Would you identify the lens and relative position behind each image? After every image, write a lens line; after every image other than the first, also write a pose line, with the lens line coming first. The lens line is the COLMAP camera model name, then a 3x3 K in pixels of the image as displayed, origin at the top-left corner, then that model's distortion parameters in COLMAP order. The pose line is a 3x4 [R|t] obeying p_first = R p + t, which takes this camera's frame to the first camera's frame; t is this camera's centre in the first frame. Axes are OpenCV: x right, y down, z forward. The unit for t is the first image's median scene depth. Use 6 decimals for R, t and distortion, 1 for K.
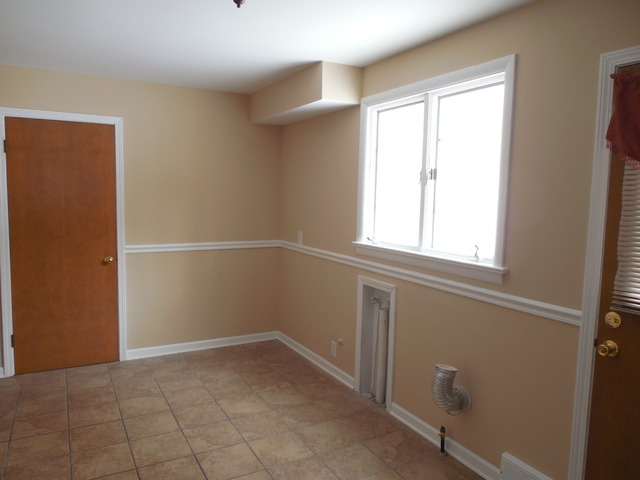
lens RADIAL K [[479.2, 0, 320.0], [0, 479.2, 240.0], [0, 0, 1]] dist [0.004000, 0.006453]
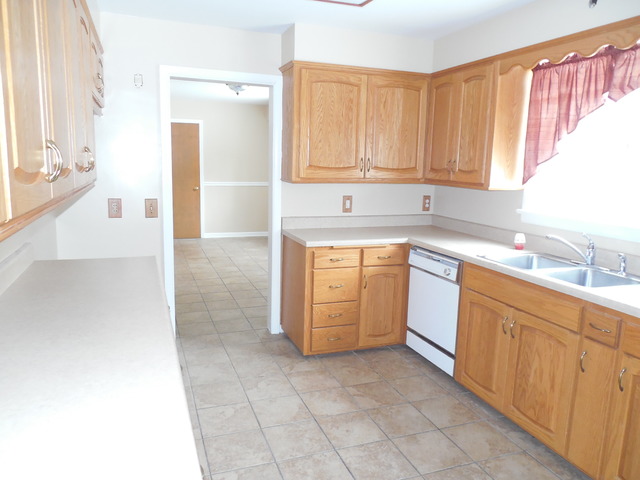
lens RADIAL K [[479.2, 0, 320.0], [0, 479.2, 240.0], [0, 0, 1]] dist [0.004000, 0.006453]
pose [[0.992512, 0.025524, -0.119454, 0.344899], [-0.017986, 0.997803, 0.063756, 0.119301], [0.120819, -0.061130, 0.990790, -1.003204]]
